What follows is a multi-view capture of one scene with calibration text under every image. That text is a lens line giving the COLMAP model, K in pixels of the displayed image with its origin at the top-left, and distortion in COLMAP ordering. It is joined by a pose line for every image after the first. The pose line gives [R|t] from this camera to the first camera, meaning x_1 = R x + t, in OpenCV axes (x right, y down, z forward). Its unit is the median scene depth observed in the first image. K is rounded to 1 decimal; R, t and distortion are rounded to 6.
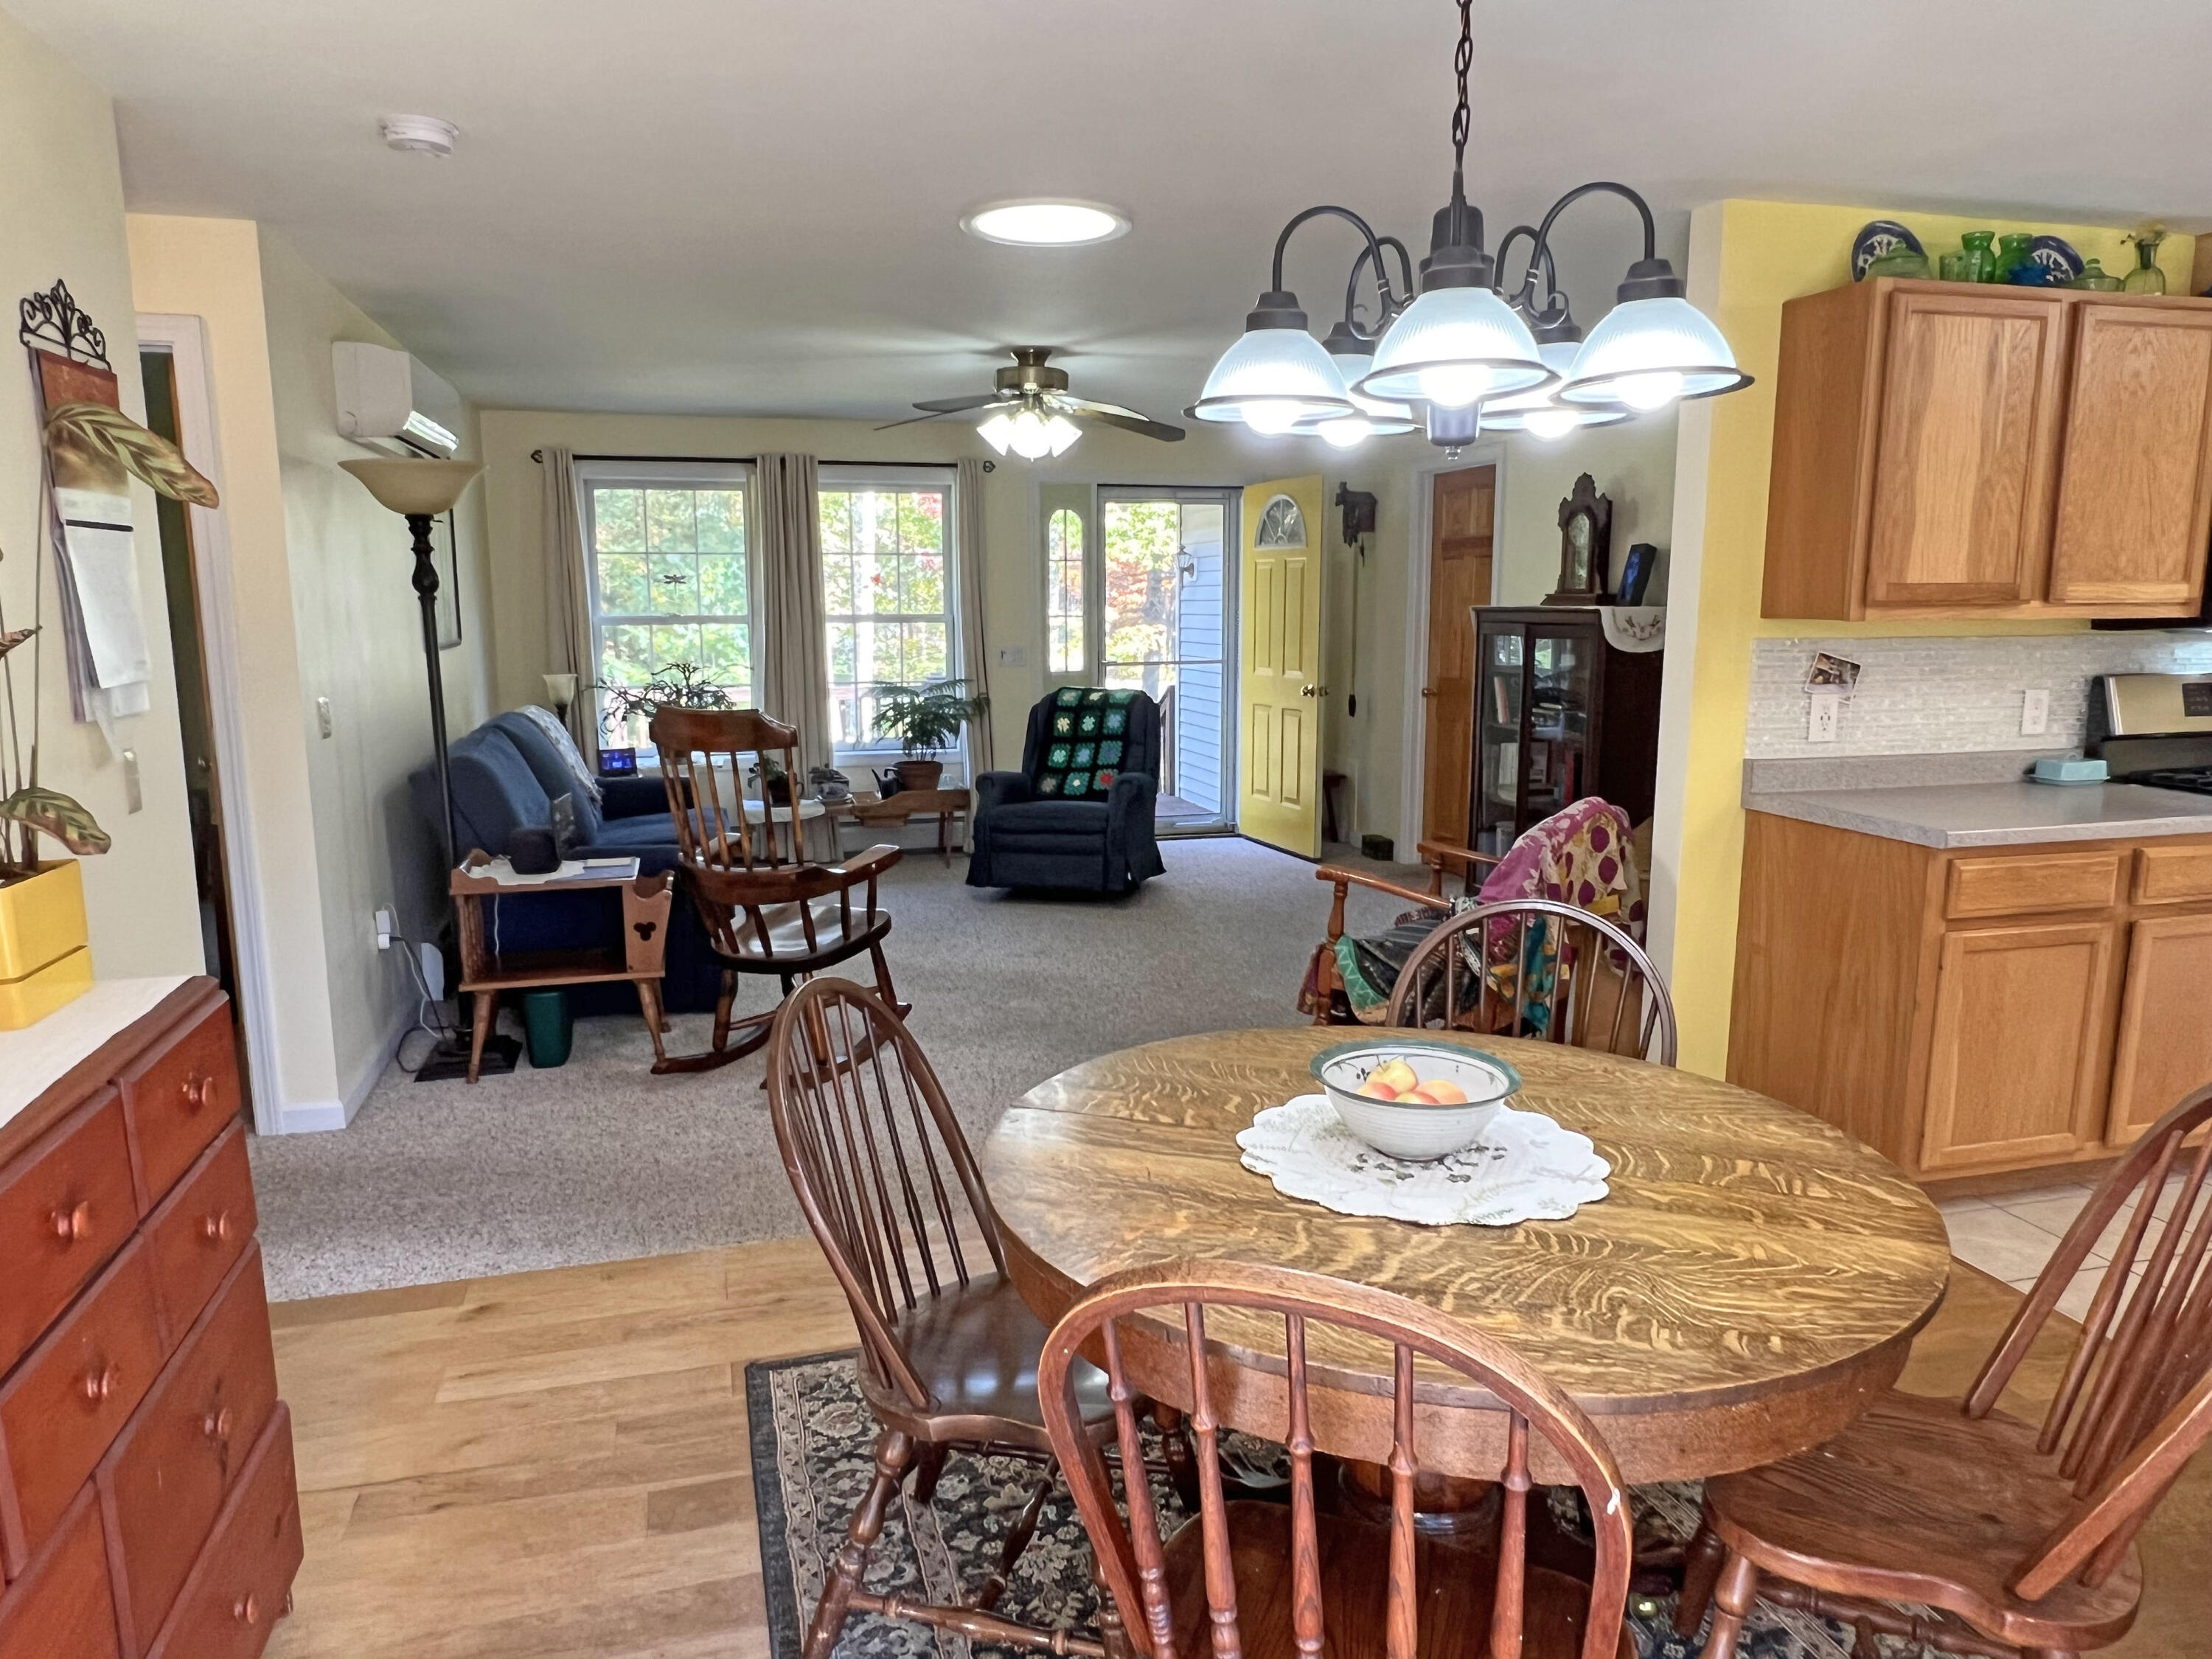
lens RADIAL K [[1445.6, 0, 1094.6], [0, 1445.6, 838.2], [0, 0, 1]] dist [0.004346, -0.004450]
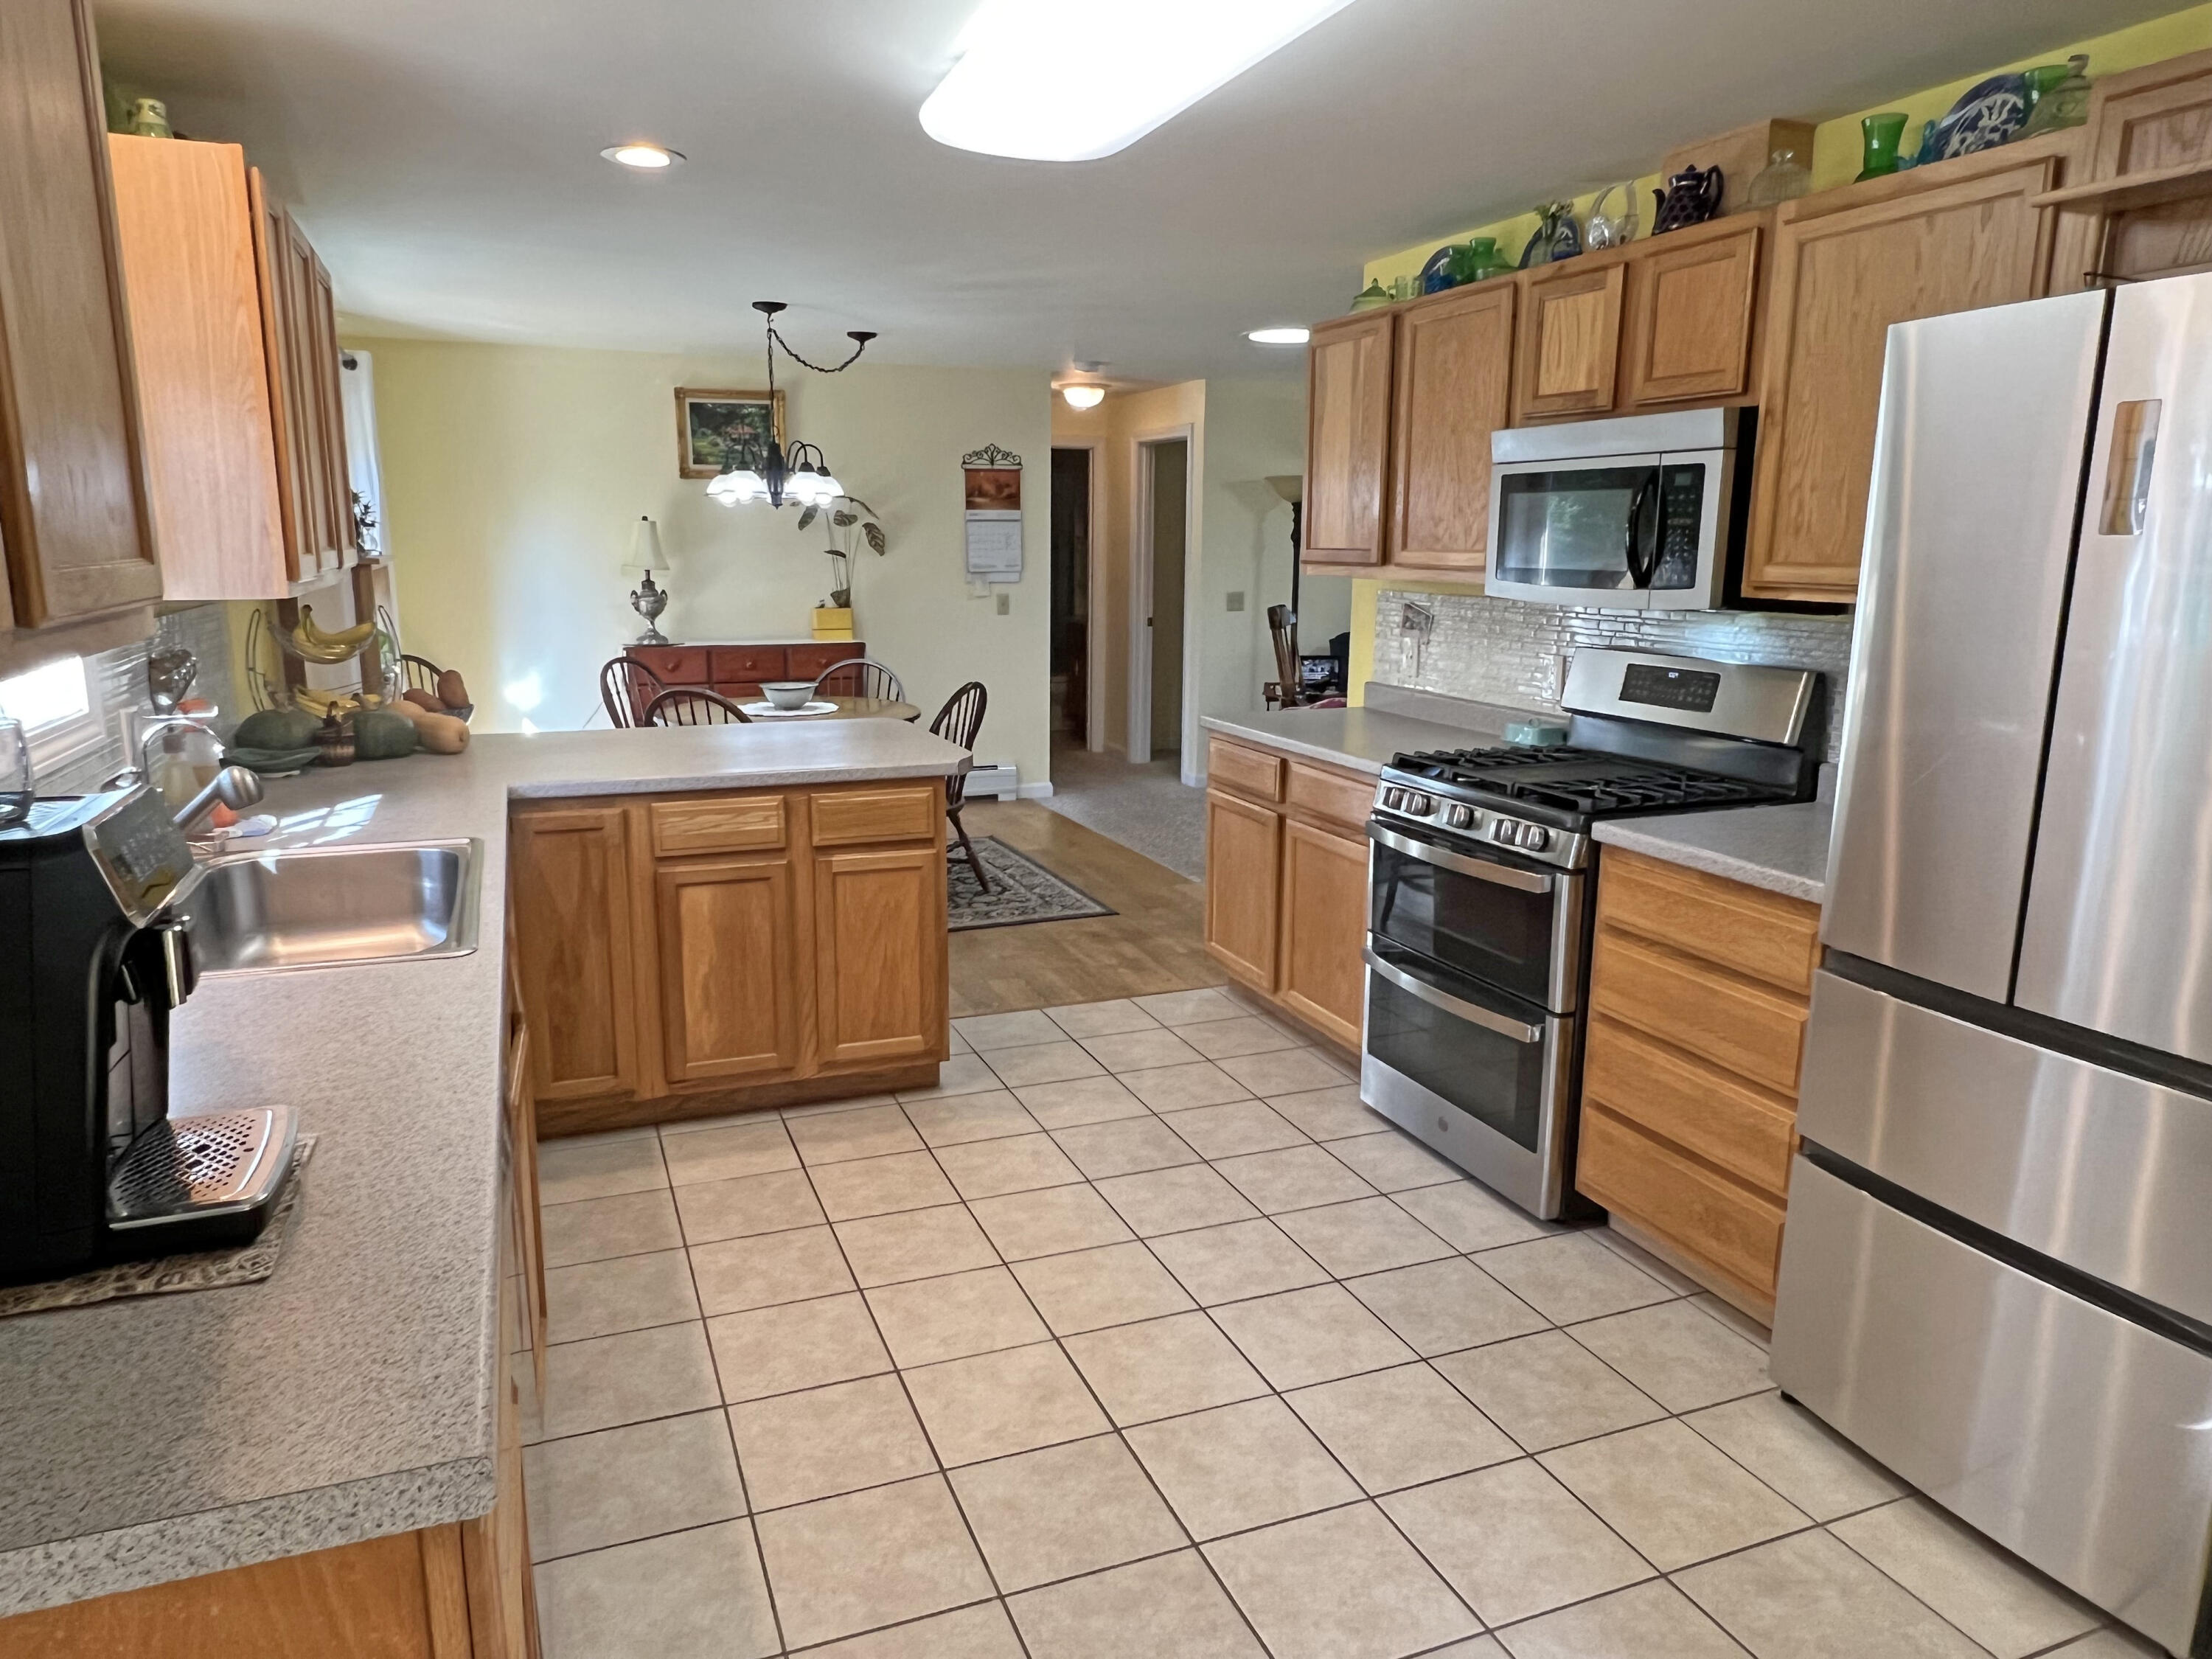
lens RADIAL K [[1445.6, 0, 1094.9], [0, 1445.6, 836.8], [0, 0, 1]] dist [0.004346, -0.004450]
pose [[0.108745, 0.208177, -0.972027, 1.527728], [-0.172993, 0.966869, 0.187719, -0.106978], [0.978901, 0.147740, 0.141155, 0.523106]]
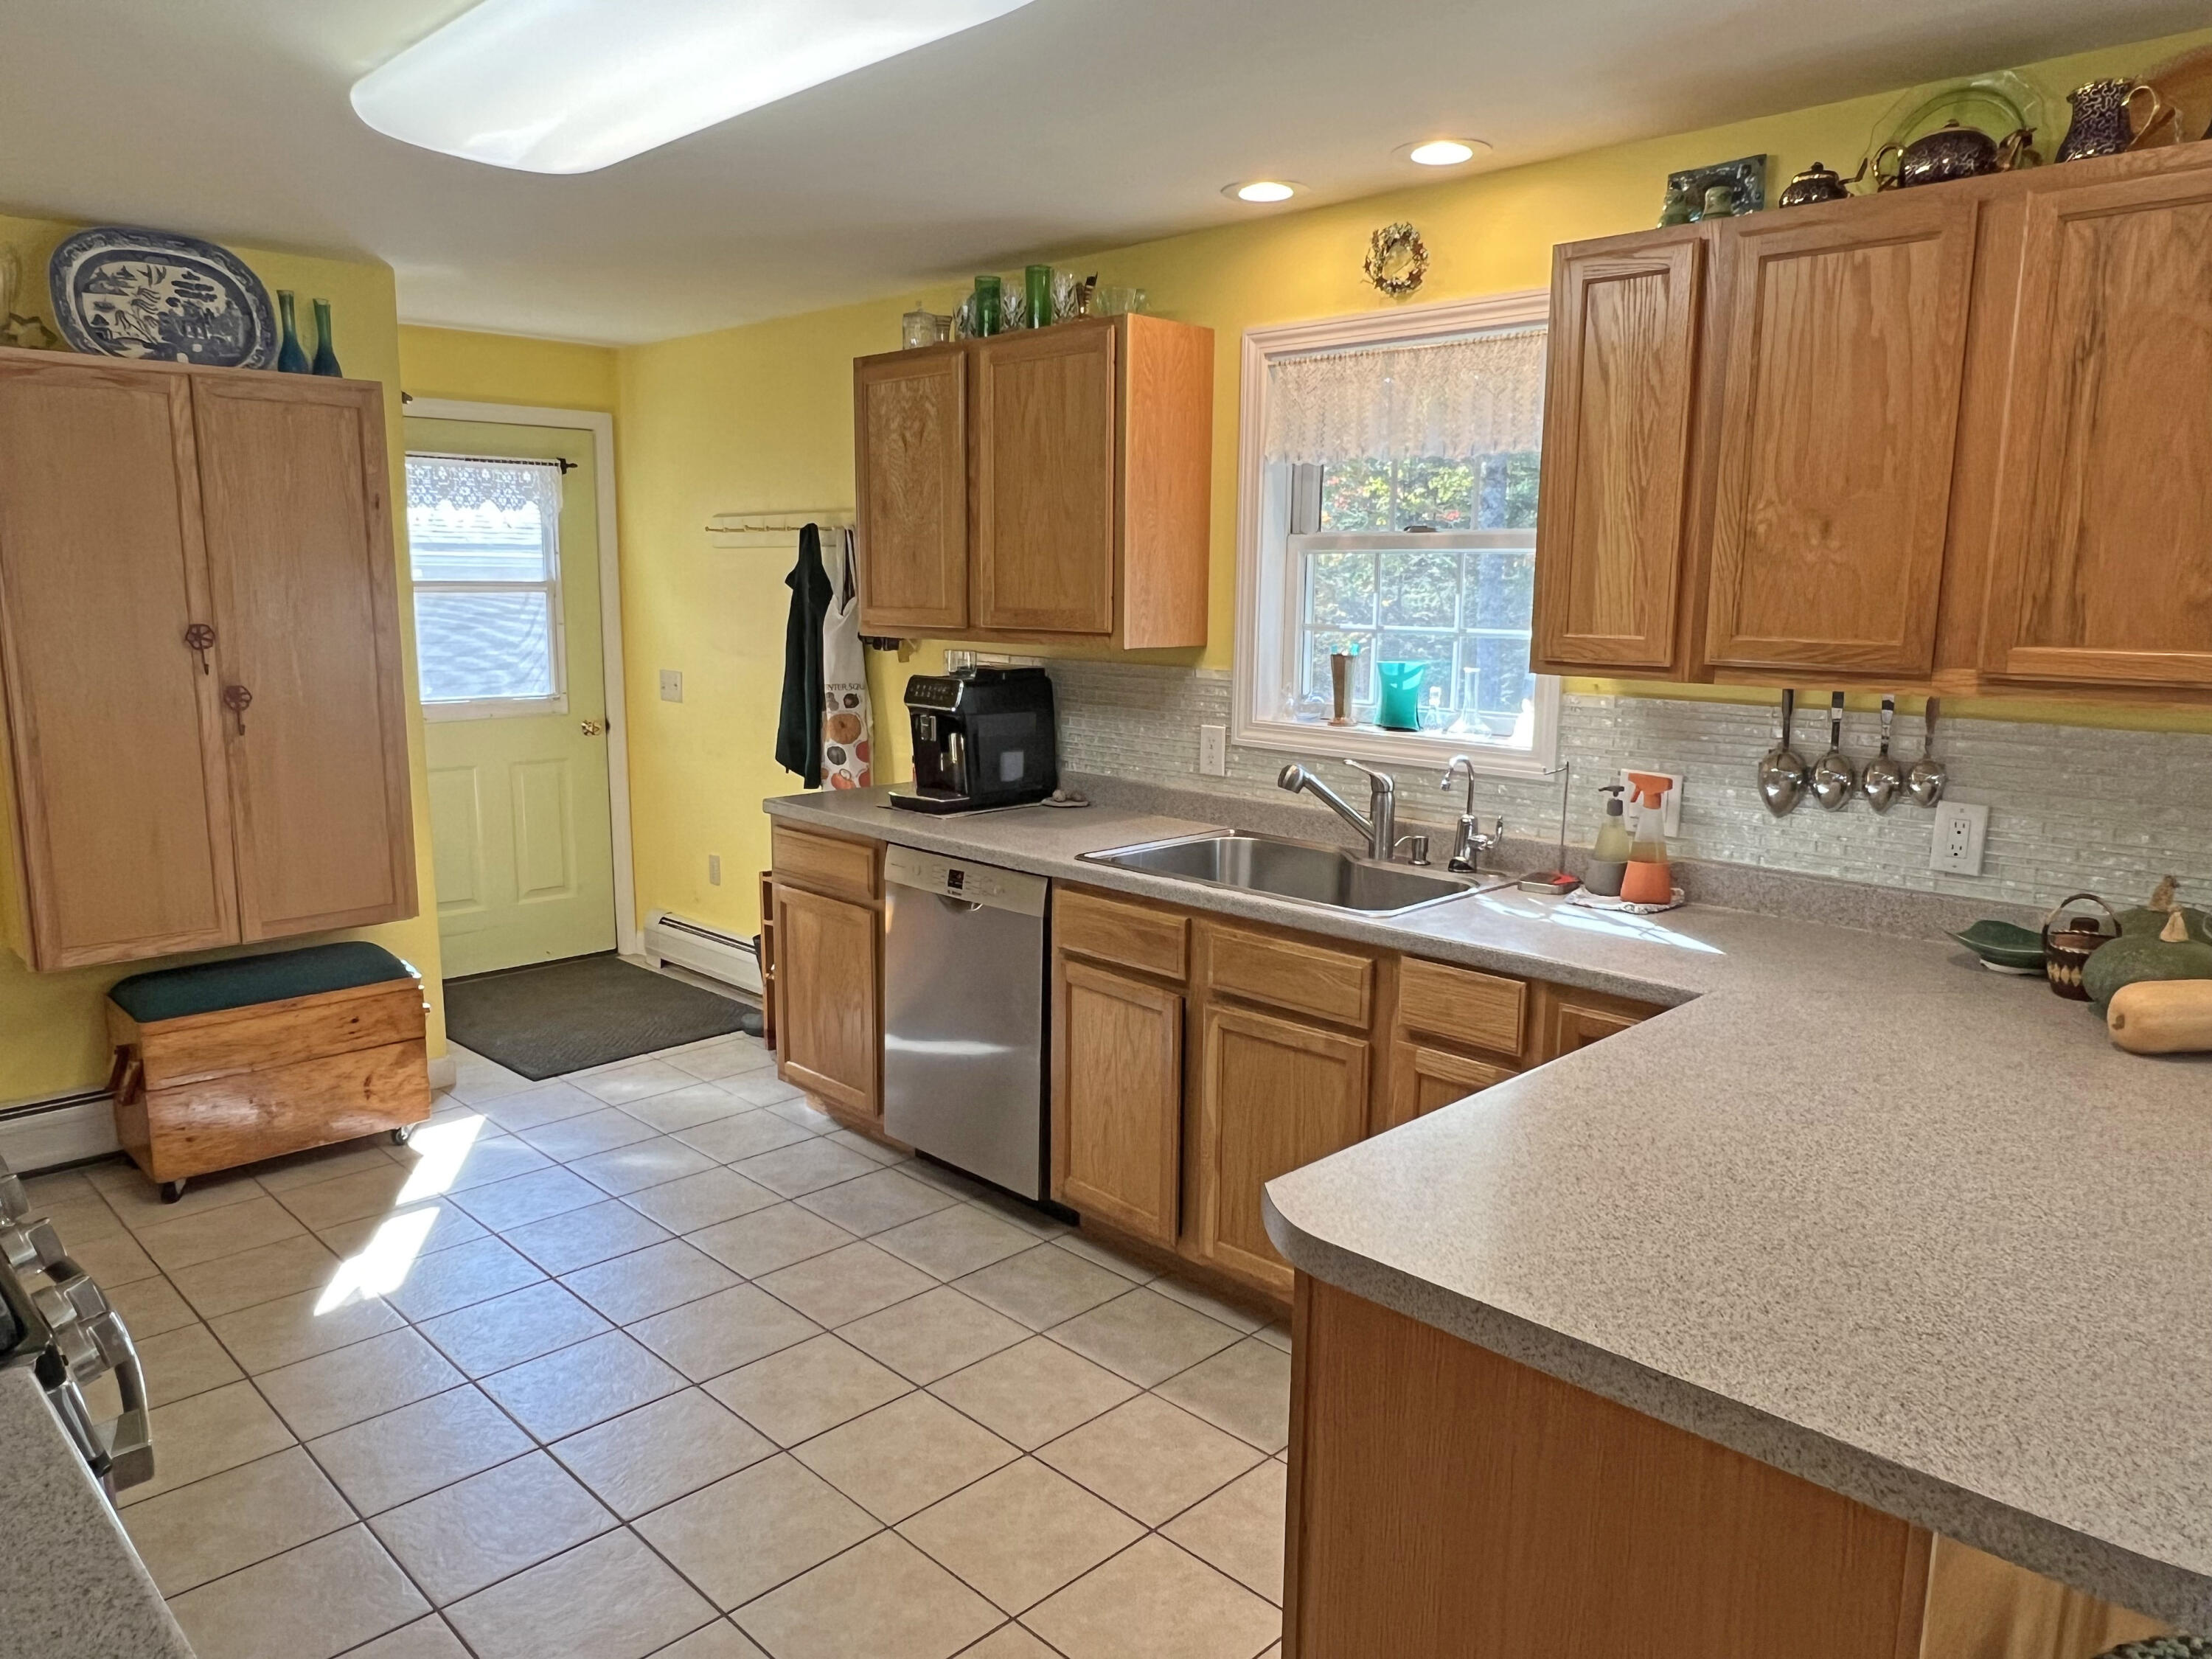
lens RADIAL K [[1507.6, 0, 1093.2], [0, 1507.6, 846.2], [0, 0, 1]] dist [0.006113, -0.005424]
pose [[-0.489483, -0.154333, 0.858247, 0.359720], [0.138036, 0.958091, 0.251013, -0.151855], [-0.861018, 0.241336, -0.447666, 0.744377]]
